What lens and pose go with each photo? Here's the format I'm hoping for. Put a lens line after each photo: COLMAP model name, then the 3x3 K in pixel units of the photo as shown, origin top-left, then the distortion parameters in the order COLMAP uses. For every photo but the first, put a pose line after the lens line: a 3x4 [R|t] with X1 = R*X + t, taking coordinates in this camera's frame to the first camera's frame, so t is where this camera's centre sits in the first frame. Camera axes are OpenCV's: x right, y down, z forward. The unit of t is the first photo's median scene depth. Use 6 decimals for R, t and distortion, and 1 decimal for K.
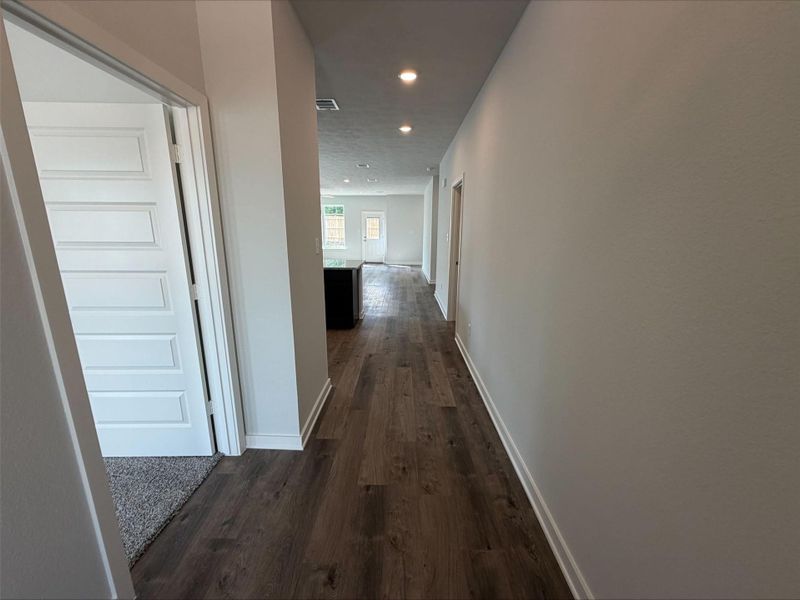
lens RADIAL K [[320.0, 0, 402.0], [0, 320.0, 303.6], [0, 0, 1]] dist [-0.000456, -0.000549]
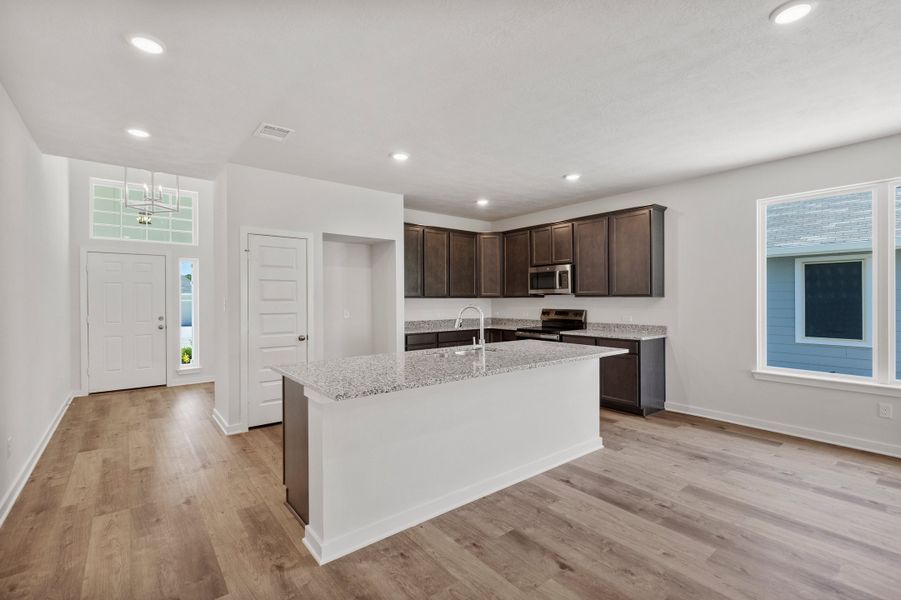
lens RADIAL K [[408.0, 0, 457.7], [0, 408.0, 292.0], [0, 0, 1]] dist [0.001345, 0.001320]
pose [[-0.777124, -0.003027, -0.629340, 0.035842], [-0.147373, 0.973060, 0.177300, -0.488241], [0.611849, 0.230532, -0.756635, 2.086885]]
